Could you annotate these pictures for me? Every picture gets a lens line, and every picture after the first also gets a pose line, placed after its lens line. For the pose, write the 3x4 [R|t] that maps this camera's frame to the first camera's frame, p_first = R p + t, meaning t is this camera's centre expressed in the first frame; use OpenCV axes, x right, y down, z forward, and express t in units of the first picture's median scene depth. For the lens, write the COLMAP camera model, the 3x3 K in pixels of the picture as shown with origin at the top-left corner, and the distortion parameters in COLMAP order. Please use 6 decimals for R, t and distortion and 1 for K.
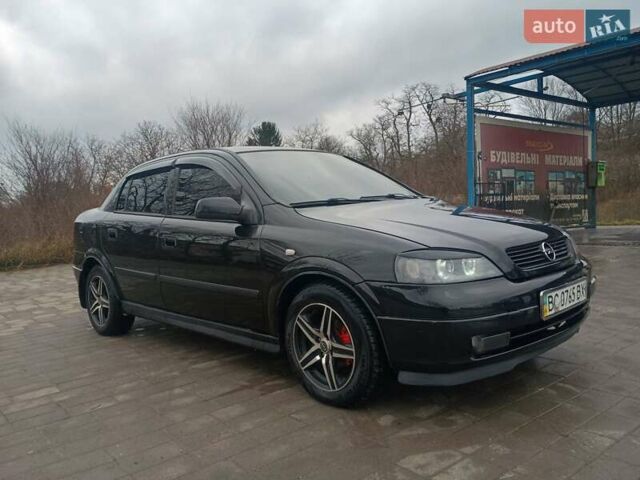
lens RADIAL K [[527.8, 0, 317.7], [0, 527.8, 241.2], [0, 0, 1]] dist [0.057896, -0.066010]
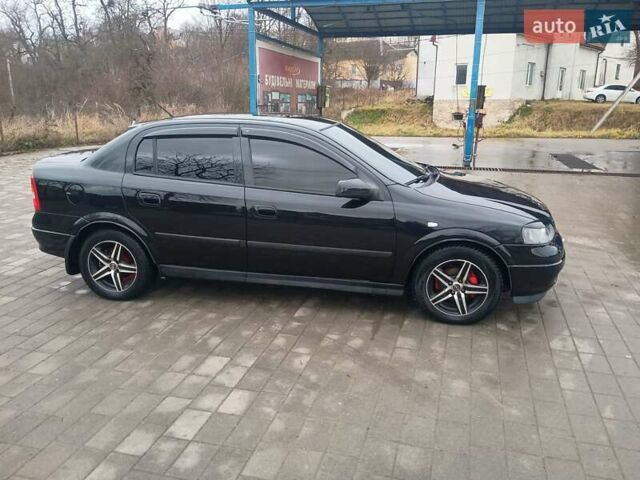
lens RADIAL K [[527.8, 0, 319.2], [0, 527.8, 238.2], [0, 0, 1]] dist [0.057896, -0.066010]
pose [[0.818616, -0.098081, 0.565905, -0.760329], [-0.009468, 0.982872, 0.184045, -0.137578], [-0.574264, -0.156020, 0.803666, 0.039608]]
